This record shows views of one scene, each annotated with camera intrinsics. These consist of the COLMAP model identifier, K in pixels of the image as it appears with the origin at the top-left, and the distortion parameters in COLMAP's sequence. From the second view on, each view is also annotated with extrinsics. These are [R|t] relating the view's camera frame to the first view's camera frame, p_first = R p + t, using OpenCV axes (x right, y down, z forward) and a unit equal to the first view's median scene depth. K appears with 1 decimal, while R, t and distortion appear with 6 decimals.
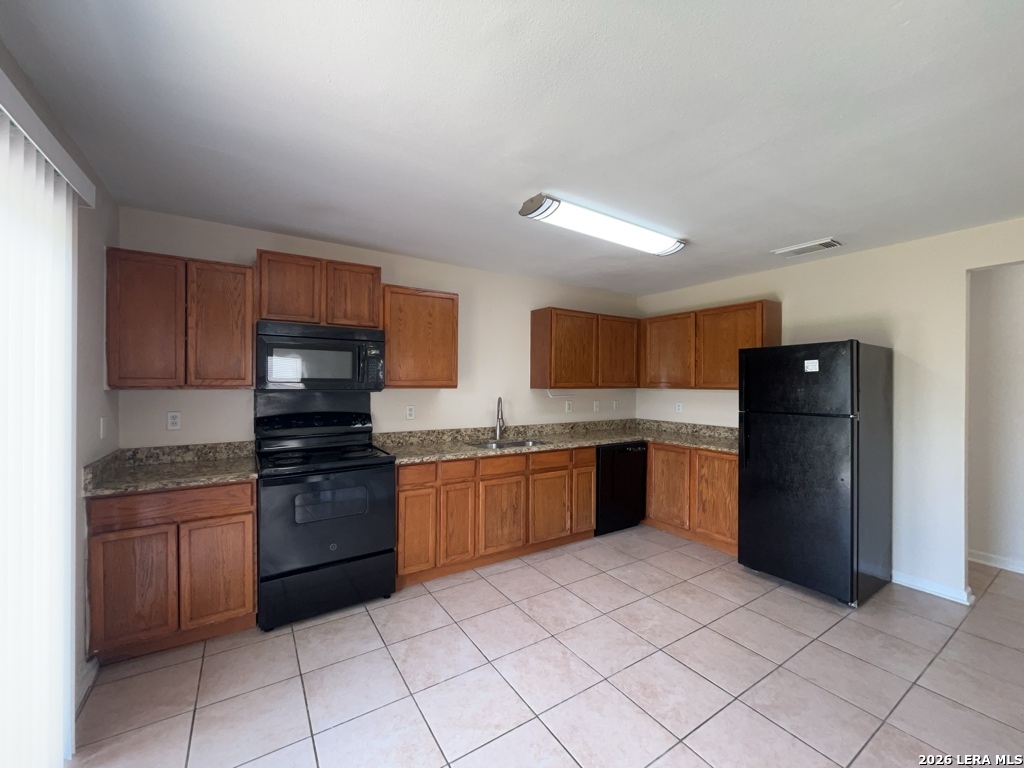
lens RADIAL K [[409.5, 0, 513.3], [0, 409.5, 385.9], [0, 0, 1]] dist [-0.001495, -0.001066]
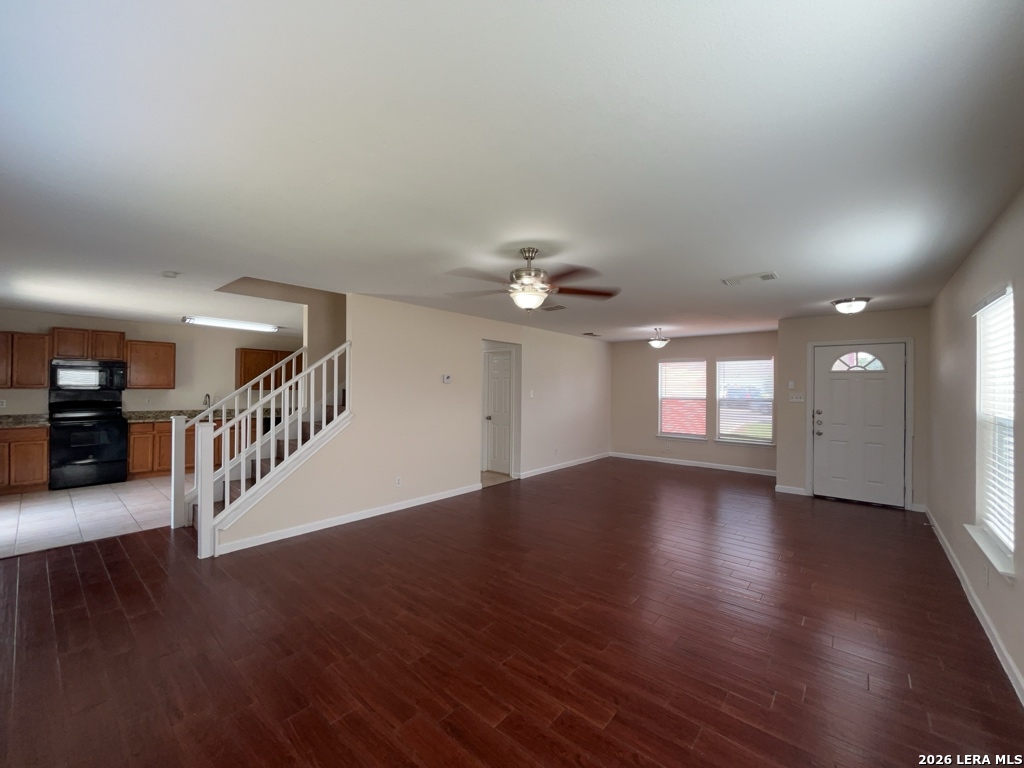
lens RADIAL K [[409.5, 0, 511.5], [0, 409.5, 385.9], [0, 0, 1]] dist [-0.001495, -0.001066]
pose [[0.959679, 0.004151, 0.281069, 1.015474], [-0.001362, 0.999948, -0.010121, 0.008482], [-0.281096, 0.009330, 0.959634, -1.610578]]
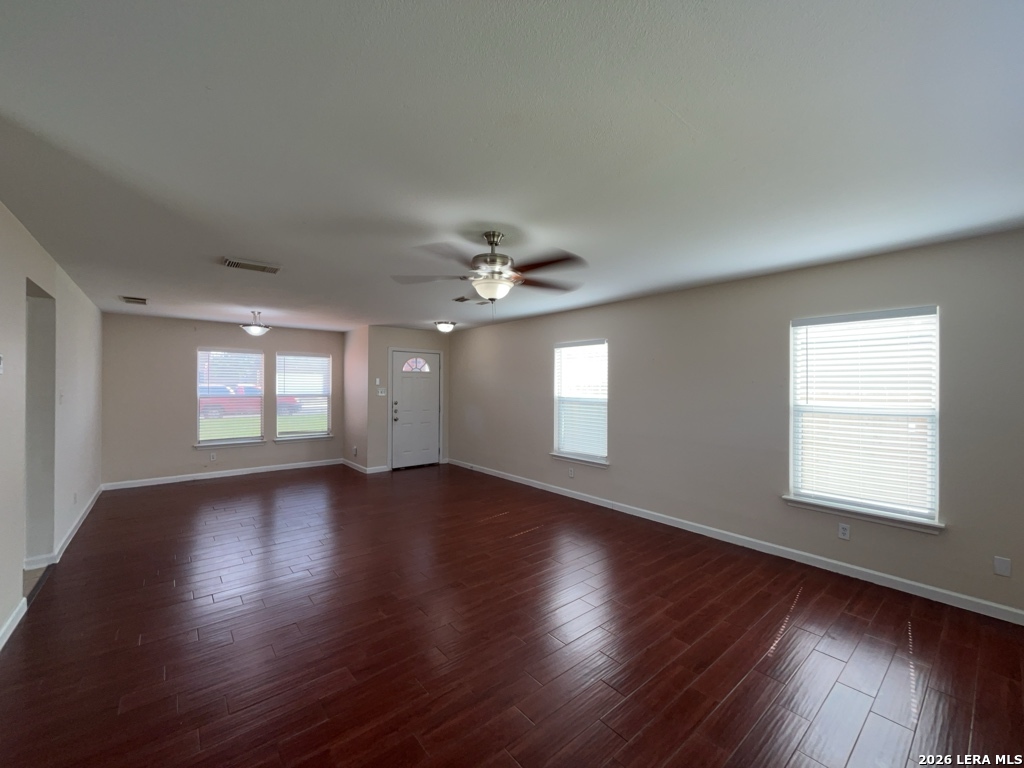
lens RADIAL K [[409.5, 0, 517.4], [0, 409.5, 387.5], [0, 0, 1]] dist [-0.001495, -0.001066]
pose [[-0.107688, -0.008964, 0.994144, 0.412703], [0.002908, 0.999952, 0.009332, -0.003087], [-0.994181, 0.003896, -0.107656, -0.600320]]
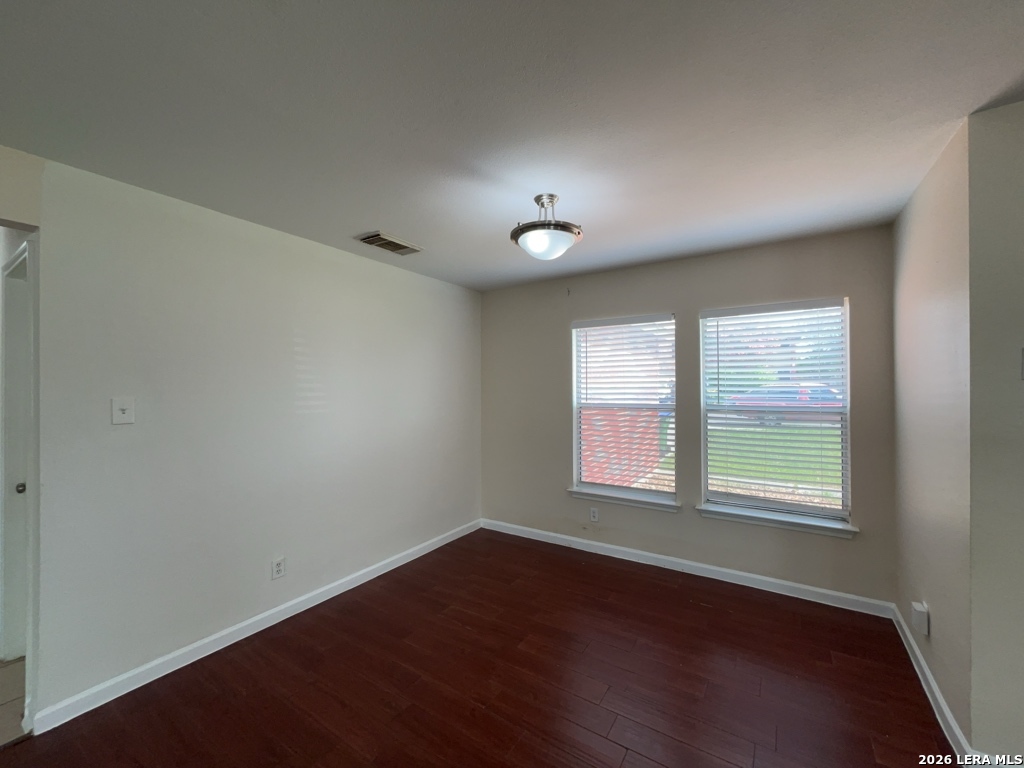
lens RADIAL K [[409.5, 0, 516.7], [0, 409.5, 385.8], [0, 0, 1]] dist [-0.001495, -0.001066]
pose [[0.918359, -0.012929, 0.395536, 2.168656], [0.016043, 0.999861, -0.004566, 0.000636], [-0.395422, 0.010539, 0.918439, -0.229301]]
